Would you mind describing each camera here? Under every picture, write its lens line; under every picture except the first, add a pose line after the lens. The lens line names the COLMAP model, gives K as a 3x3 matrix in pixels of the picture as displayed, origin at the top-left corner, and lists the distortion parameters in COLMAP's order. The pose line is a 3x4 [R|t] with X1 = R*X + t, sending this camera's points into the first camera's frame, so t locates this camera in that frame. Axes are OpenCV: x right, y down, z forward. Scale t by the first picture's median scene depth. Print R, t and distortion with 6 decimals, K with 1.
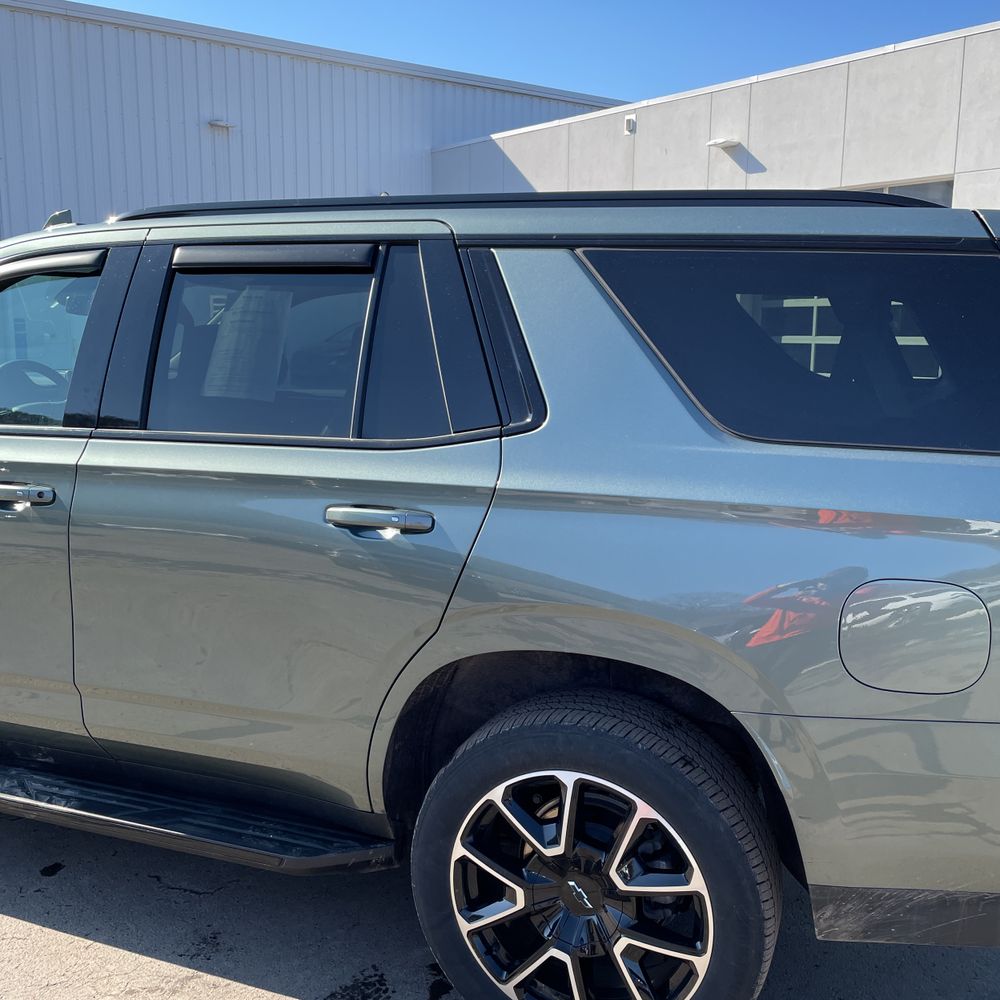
lens RADIAL K [[1005.0, 0, 500.0], [0, 1005.0, 500.0], [0, 0, 1]] dist [0.100031, -0.138548]
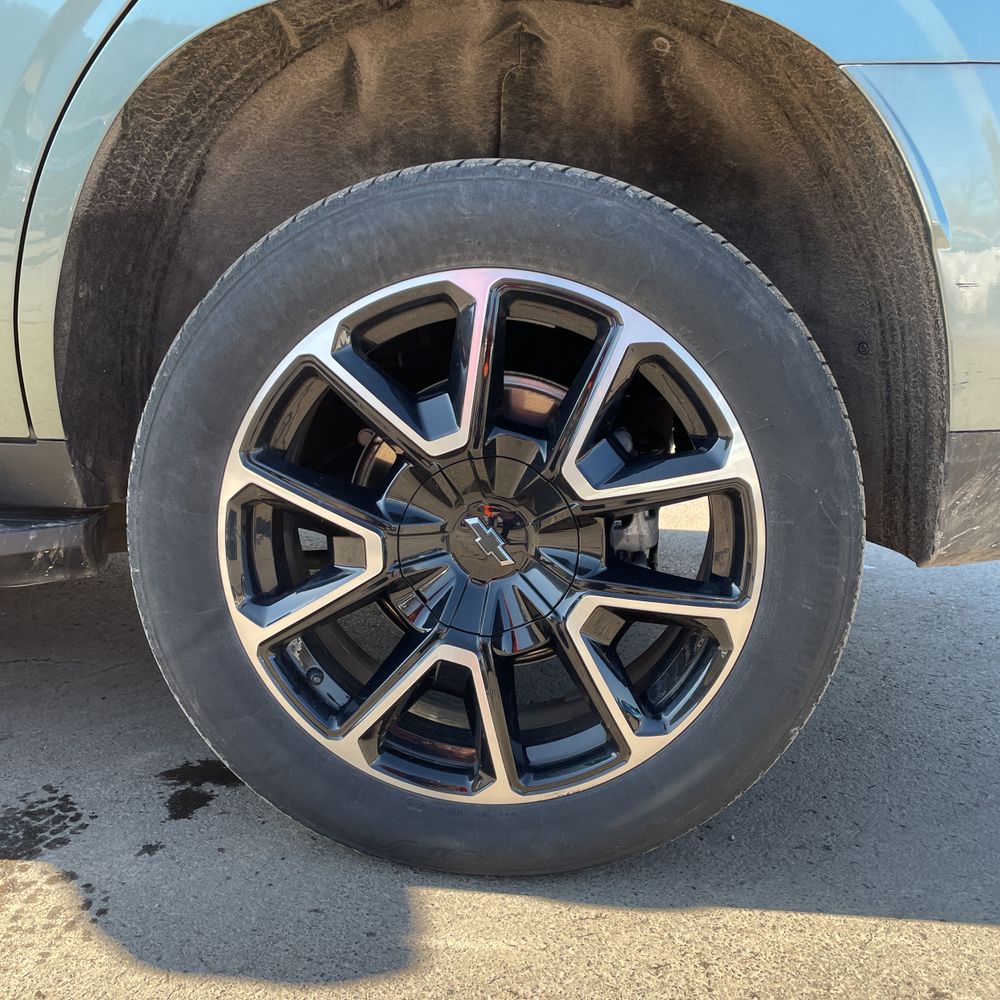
lens RADIAL K [[1005.0, 0, 500.0], [0, 1005.0, 500.0], [0, 0, 1]] dist [0.100031, -0.138548]
pose [[0.949552, -0.034533, 0.311702, -0.072680], [0.021447, 0.998742, 0.045315, 0.342119], [-0.312875, -0.036344, 0.949099, 0.515074]]
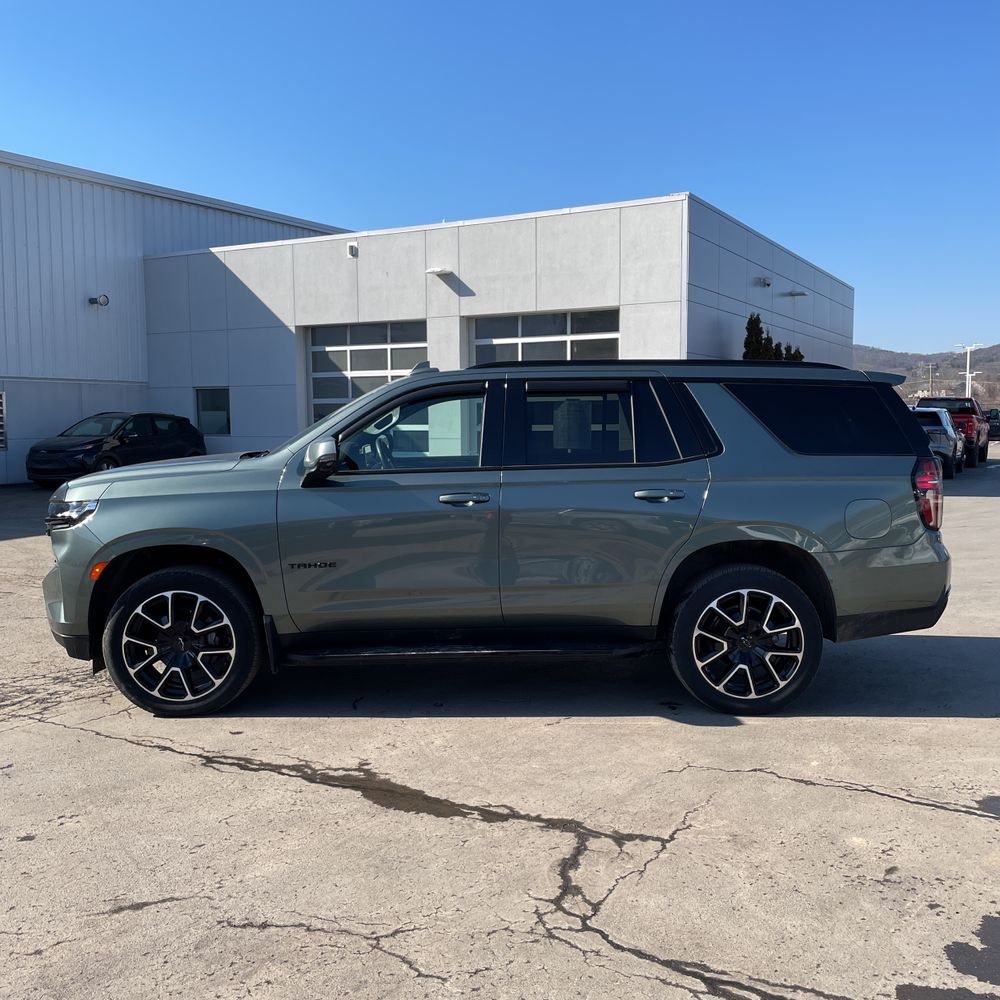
lens RADIAL K [[1011.0, 0, 496.4], [0, 1011.0, 503.2], [0, 0, 1]] dist [0.093533, -0.116981]
pose [[0.929808, -0.045214, 0.365258, -1.355656], [0.076788, 0.994417, -0.072379, 0.183605], [-0.359946, 0.095346, 0.928088, -1.088744]]
